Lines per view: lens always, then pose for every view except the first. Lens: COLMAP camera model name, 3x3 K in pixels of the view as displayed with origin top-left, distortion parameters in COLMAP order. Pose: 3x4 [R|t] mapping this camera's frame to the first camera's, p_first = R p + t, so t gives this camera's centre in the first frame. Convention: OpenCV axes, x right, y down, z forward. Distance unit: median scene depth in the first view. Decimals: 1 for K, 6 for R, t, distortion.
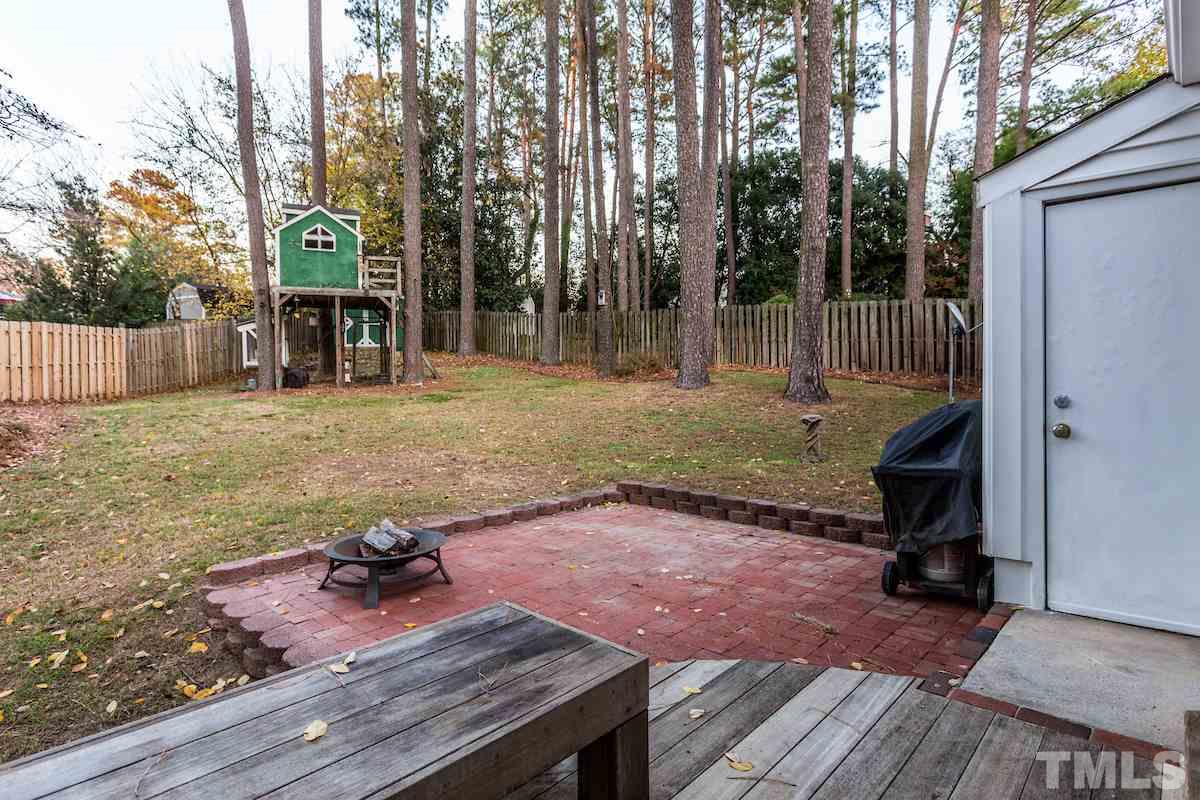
lens RADIAL K [[635.1, 0, 589.3], [0, 635.1, 386.3], [0, 0, 1]] dist [0.001120, 0.000415]
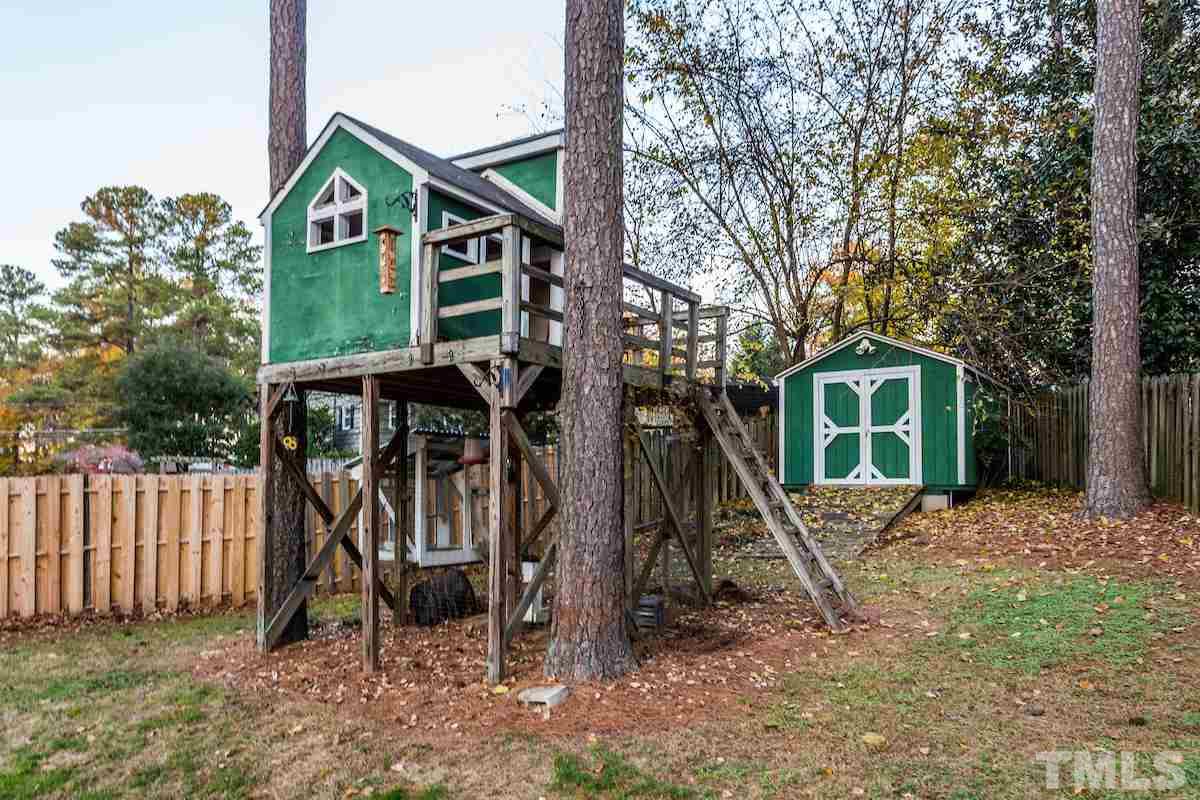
lens RADIAL K [[841.3, 0, 628.1], [0, 841.3, 461.9], [0, 0, 1]] dist [-0.005378, -0.001623]
pose [[0.567074, -0.010704, -0.823598, 0.026630], [-0.023703, 0.999289, -0.029308, -0.089926], [0.823326, 0.036141, 0.566417, 0.873377]]
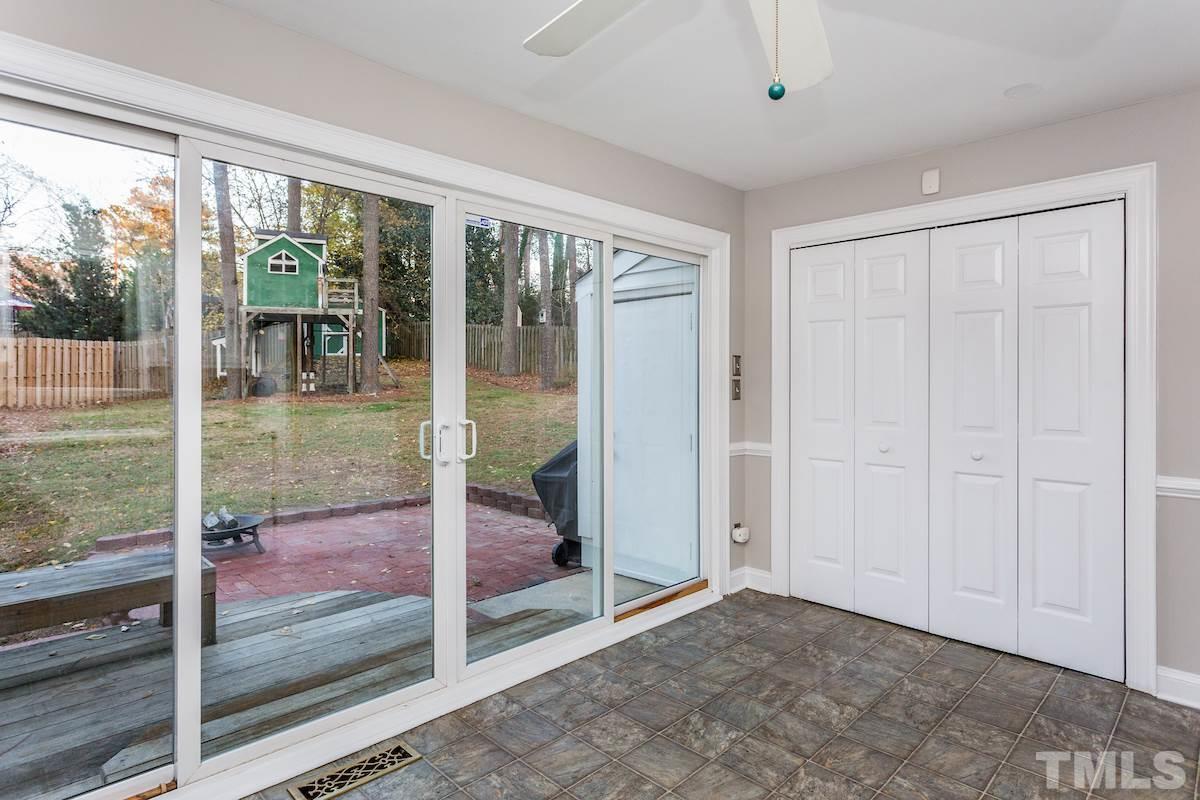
lens RADIAL K [[648.9, 0, 597.4], [0, 648.9, 380.5], [0, 0, 1]] dist [-0.002988, 0.000777]
pose [[0.999560, 0.010261, -0.027816, 0.159102], [-0.010617, 0.999863, -0.012679, -0.017675], [0.027683, 0.012969, 0.999533, -0.119499]]
